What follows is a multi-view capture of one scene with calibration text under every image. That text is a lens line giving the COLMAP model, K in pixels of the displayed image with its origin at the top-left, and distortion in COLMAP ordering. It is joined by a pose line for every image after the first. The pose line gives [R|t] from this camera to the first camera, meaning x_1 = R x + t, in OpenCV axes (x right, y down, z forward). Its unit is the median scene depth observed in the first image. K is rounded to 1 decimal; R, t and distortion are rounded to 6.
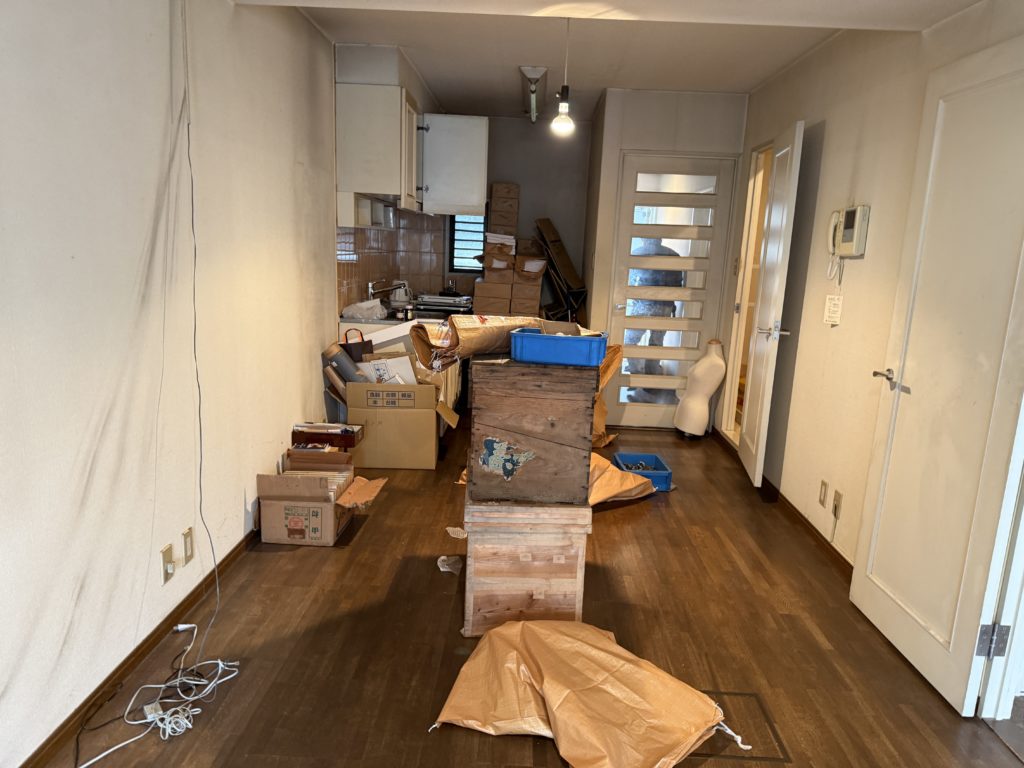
lens RADIAL K [[727.1, 0, 519.0], [0, 727.1, 388.6], [0, 0, 1]] dist [0.016057, -0.010572]
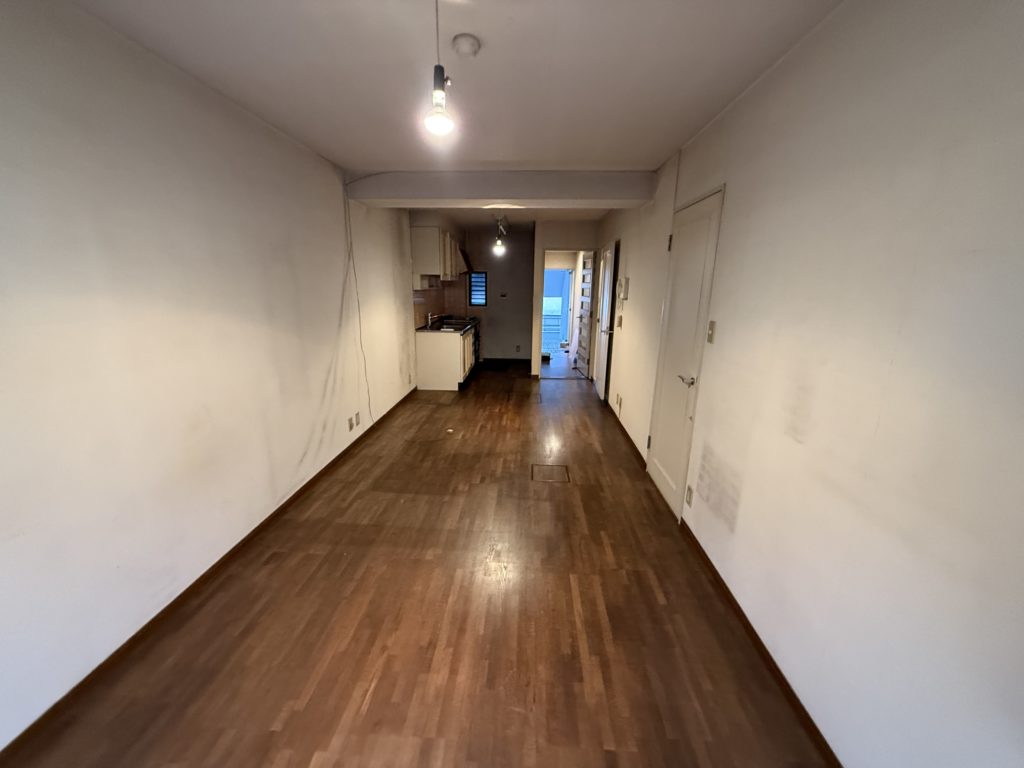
lens RADIAL K [[406.9, 0, 509.4], [0, 406.9, 382.9], [0, 0, 1]] dist [-0.001292, 0.000296]
pose [[0.998745, -0.022407, -0.044792, 0.105289], [0.024333, 0.998782, 0.042933, 0.023043], [0.043775, -0.043969, 0.998073, -0.283664]]
